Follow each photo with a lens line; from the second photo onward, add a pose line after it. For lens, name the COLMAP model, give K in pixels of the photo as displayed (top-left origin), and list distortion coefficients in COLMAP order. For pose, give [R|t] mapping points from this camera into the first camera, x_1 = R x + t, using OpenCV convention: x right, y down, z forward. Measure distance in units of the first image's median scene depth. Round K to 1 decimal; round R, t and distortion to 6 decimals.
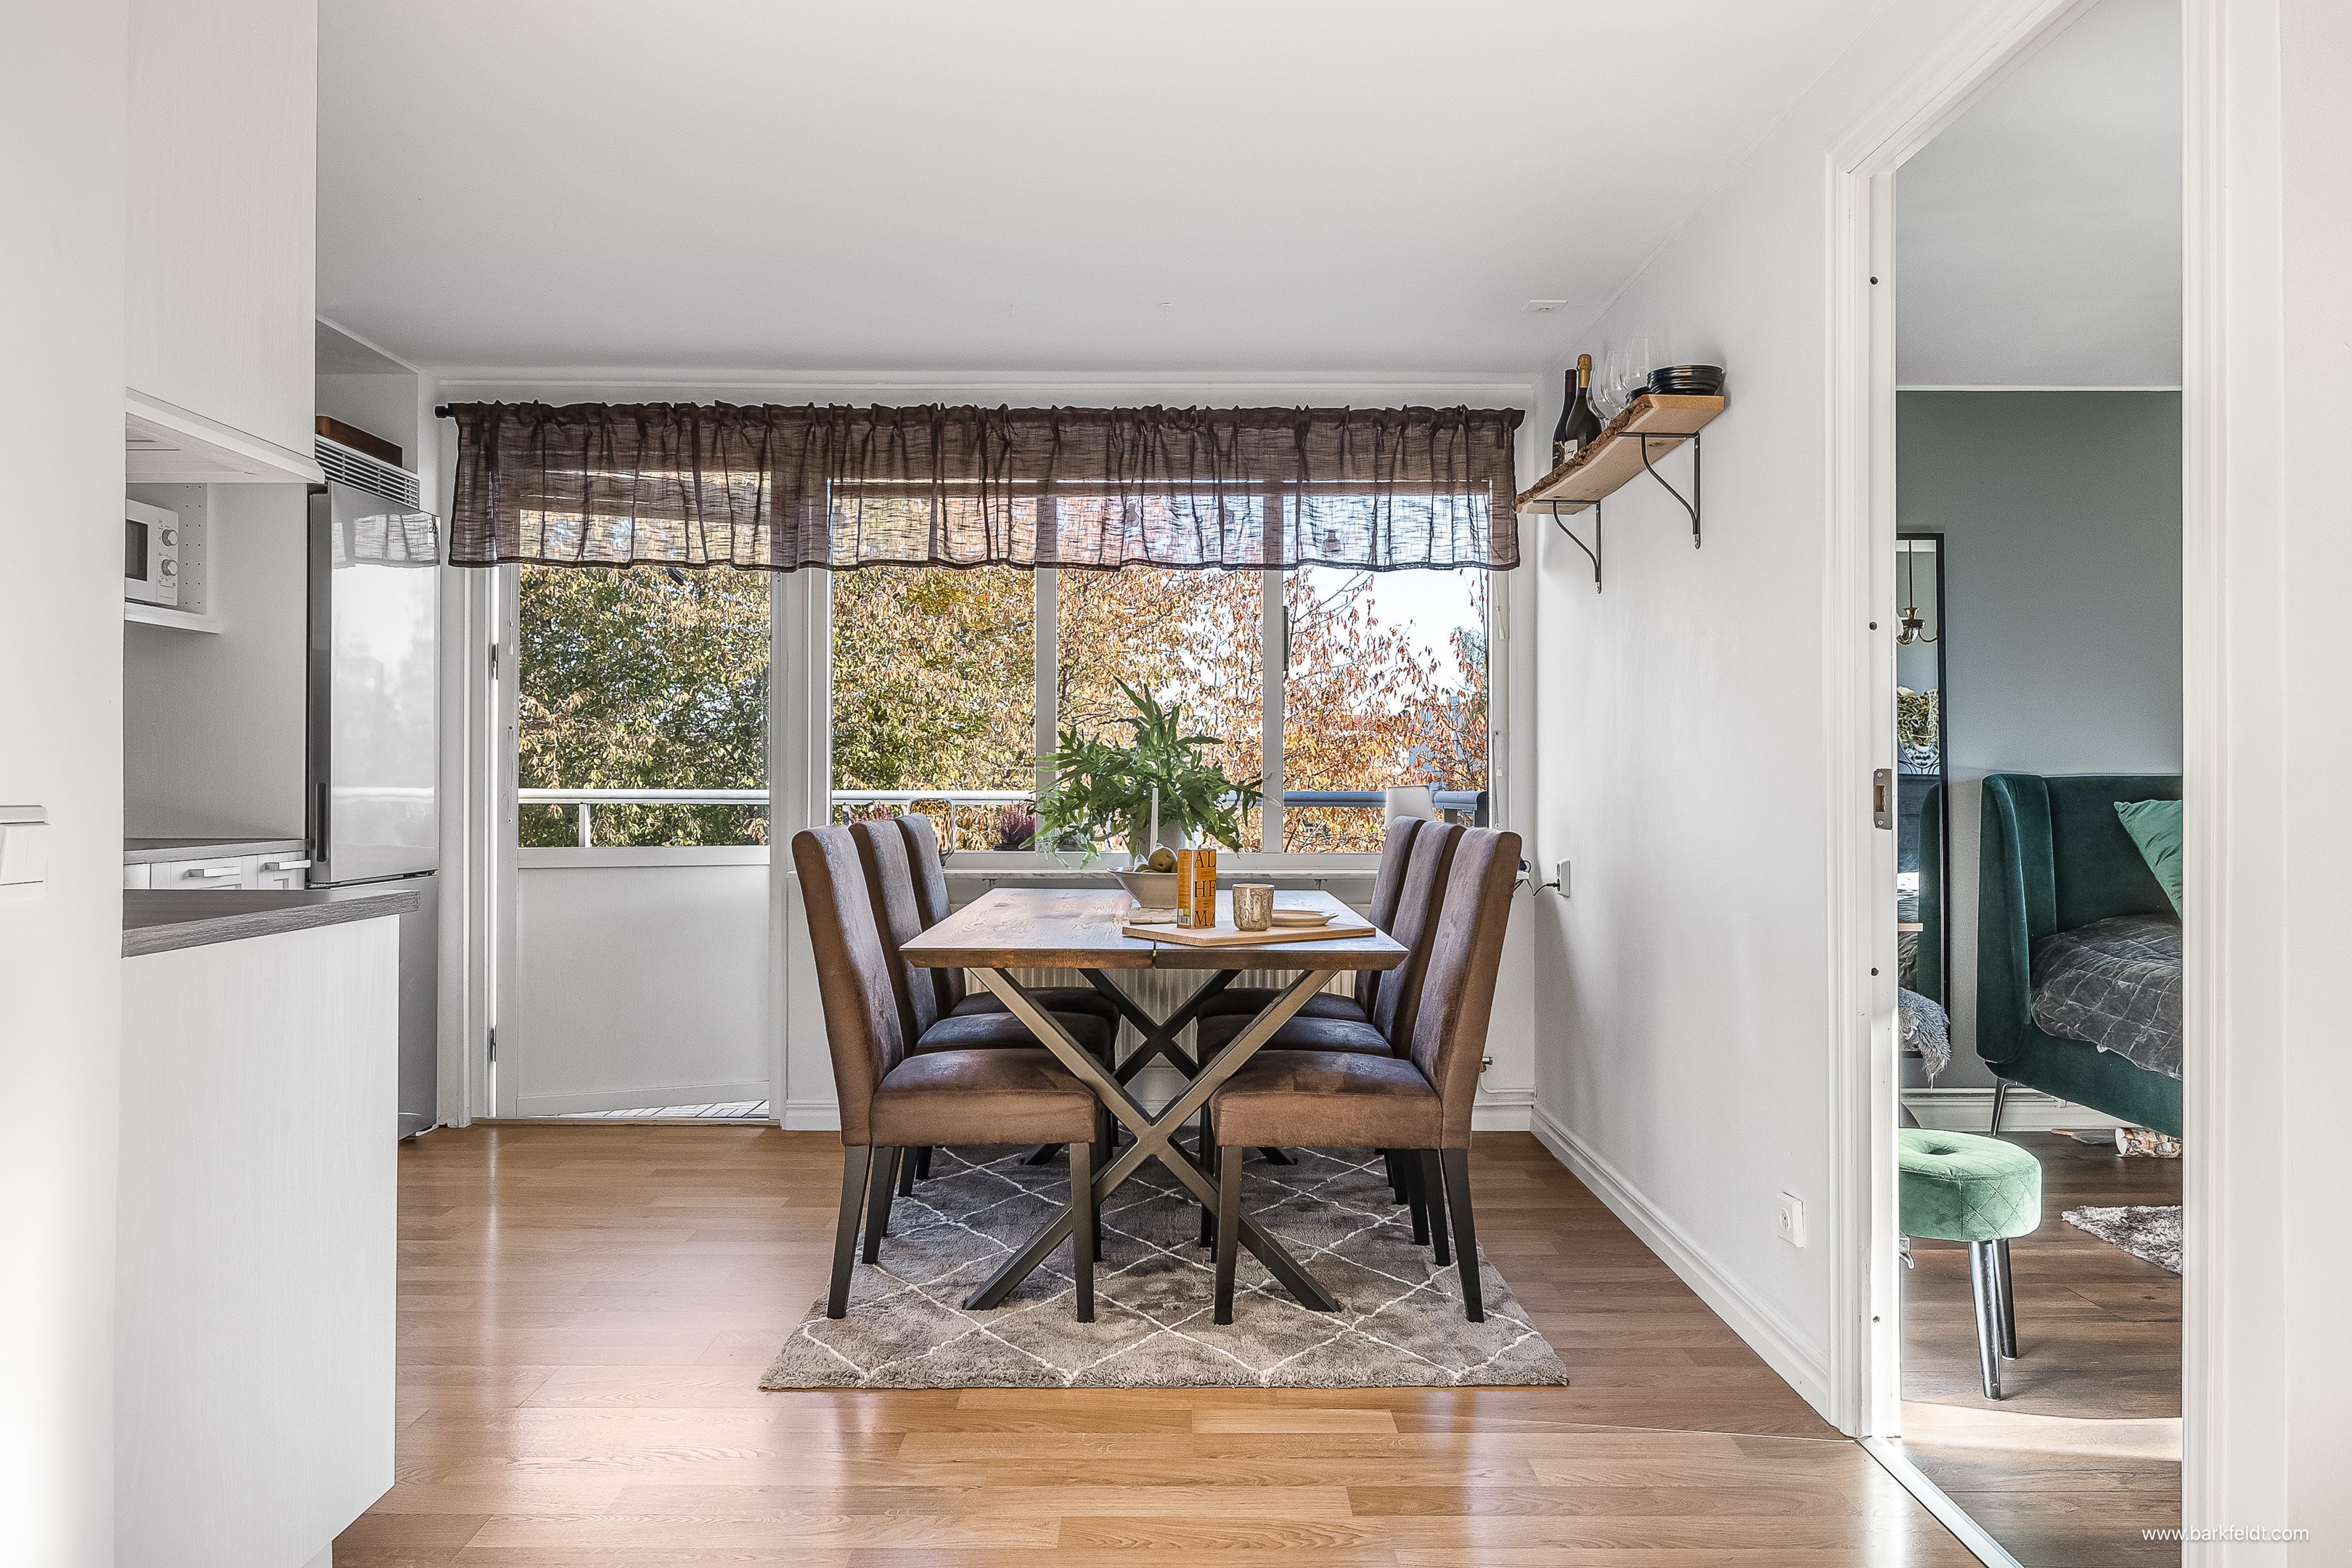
lens RADIAL K [[1497.0, 0, 1158.1], [0, 1497.0, 778.6], [0, 0, 1]] dist [-0.003740, 0.000941]
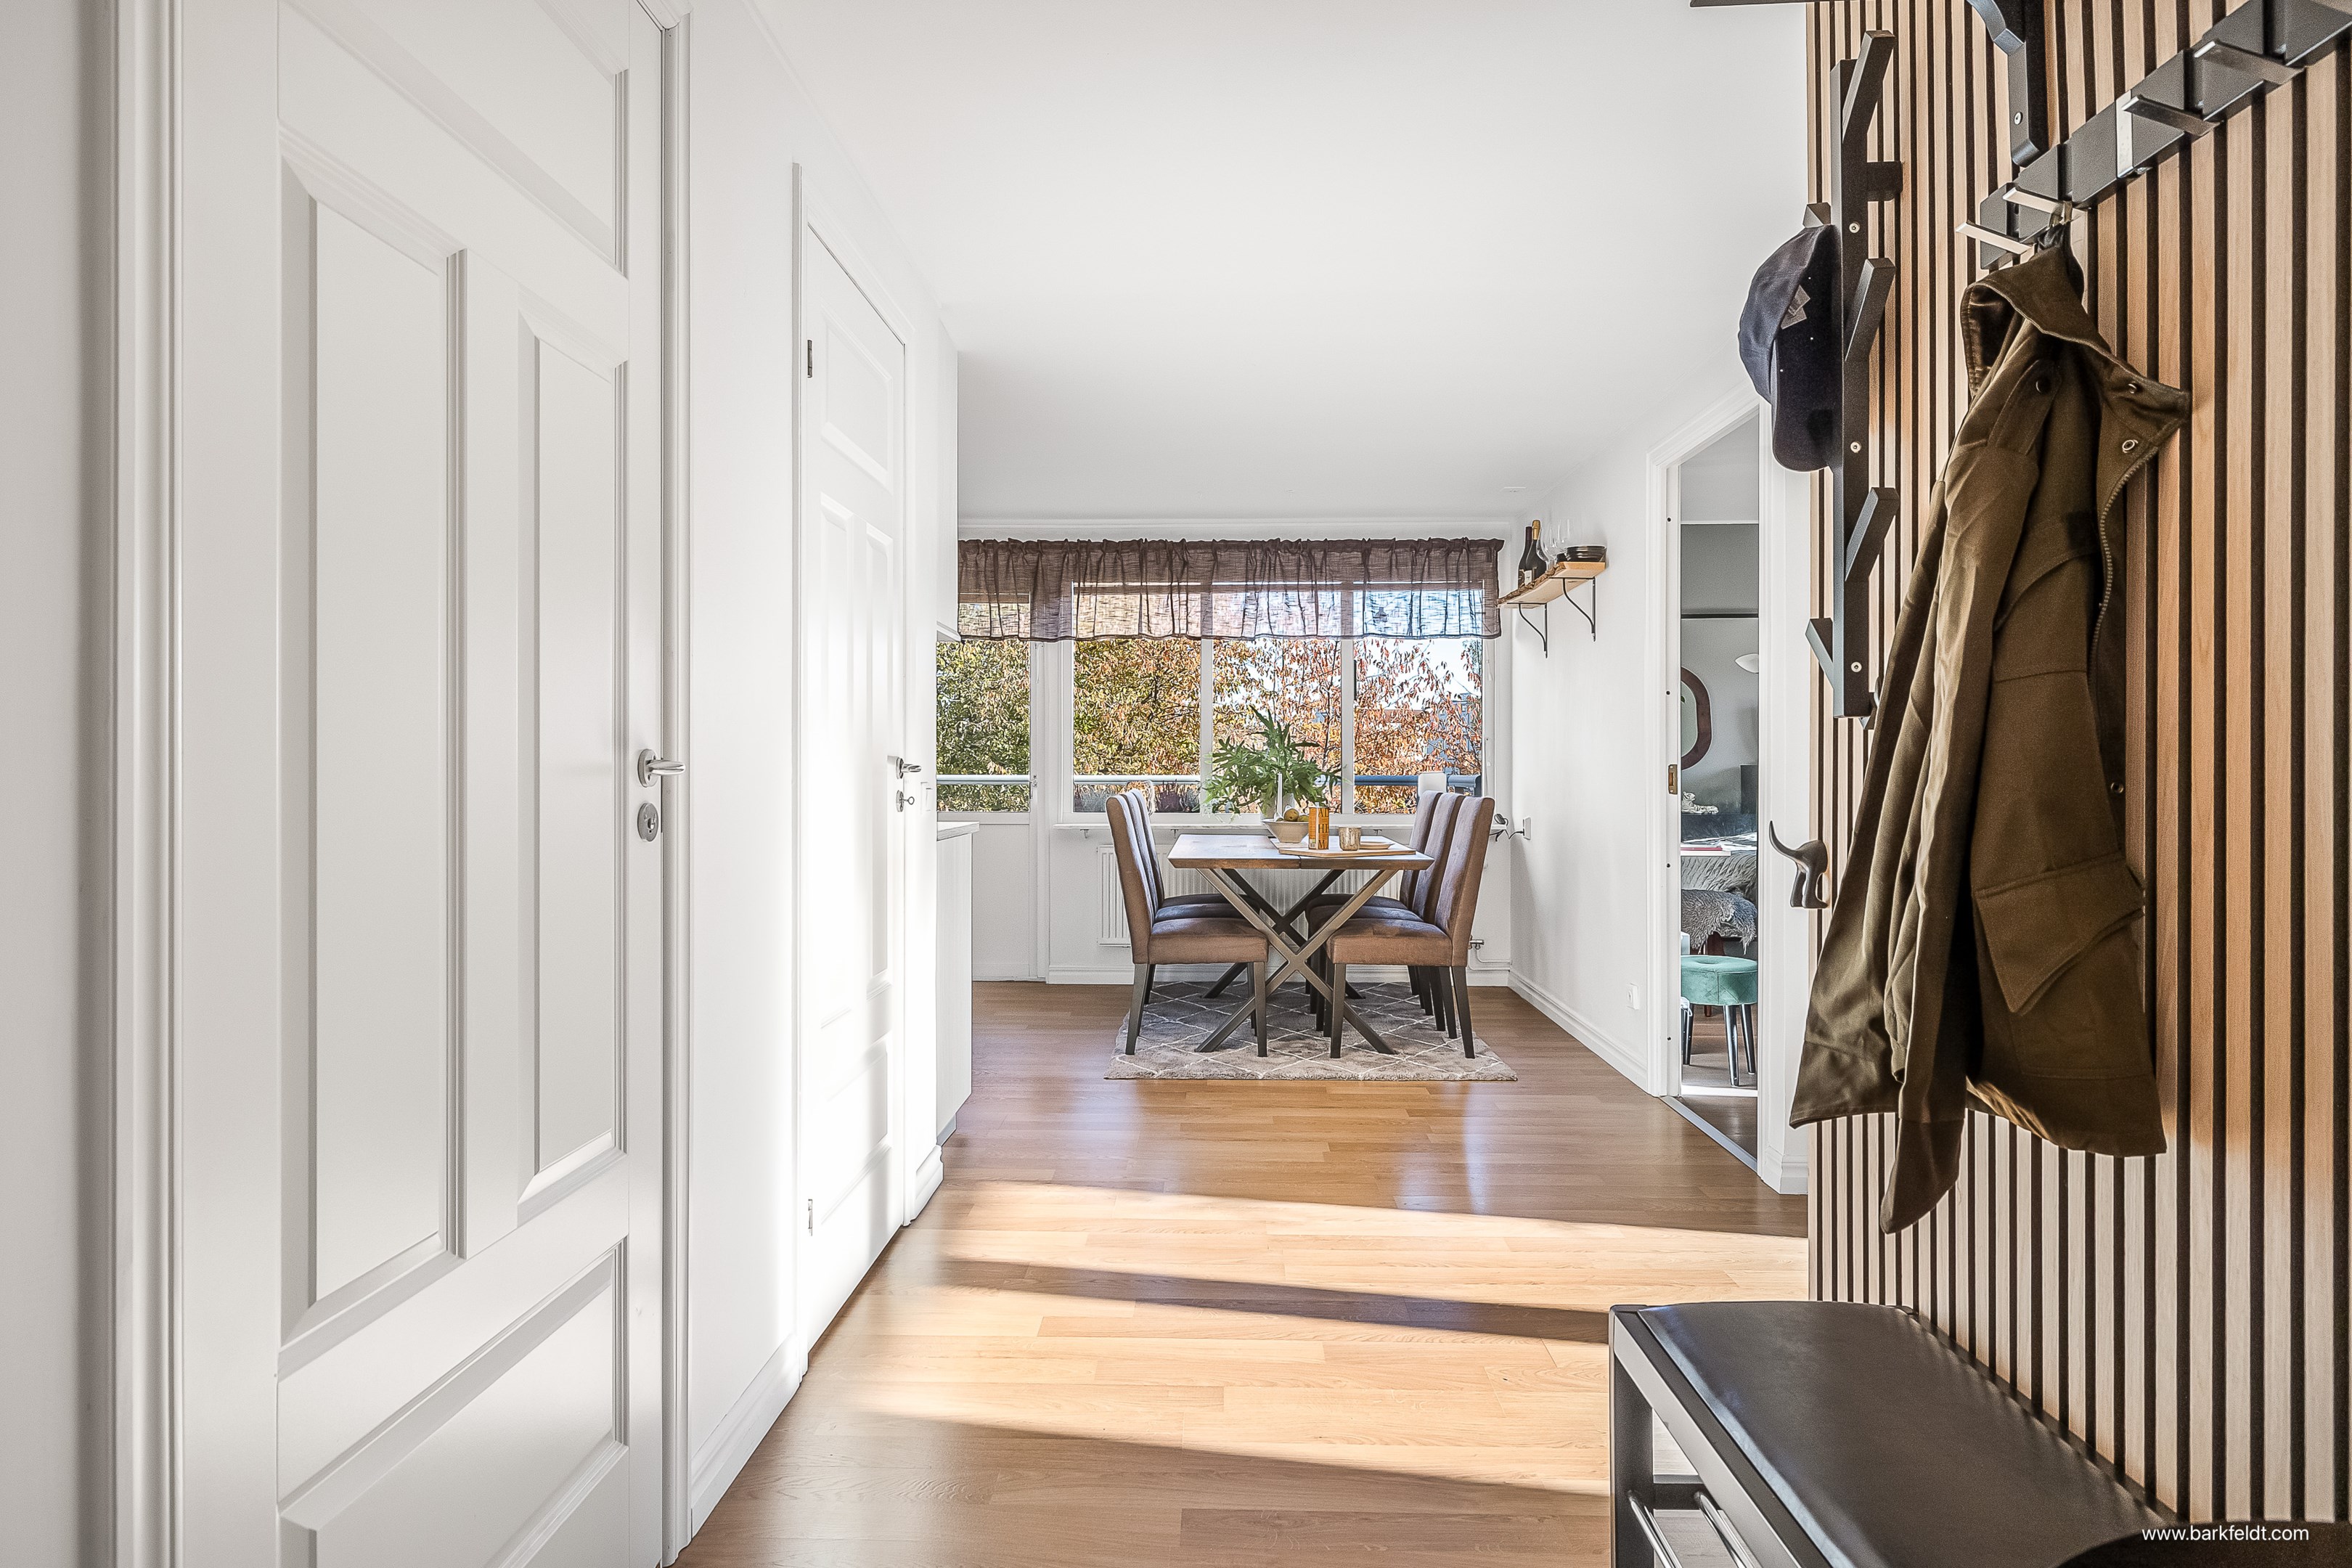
lens RADIAL K [[1331.7, 0, 1180.9], [0, 1331.7, 780.6], [0, 0, 1]] dist [0.024205, -0.000269]
pose [[0.999876, -0.002105, -0.015589, -0.098708], [0.002309, 0.999912, 0.013088, -0.006308], [0.015560, -0.013122, 0.999793, -0.538433]]
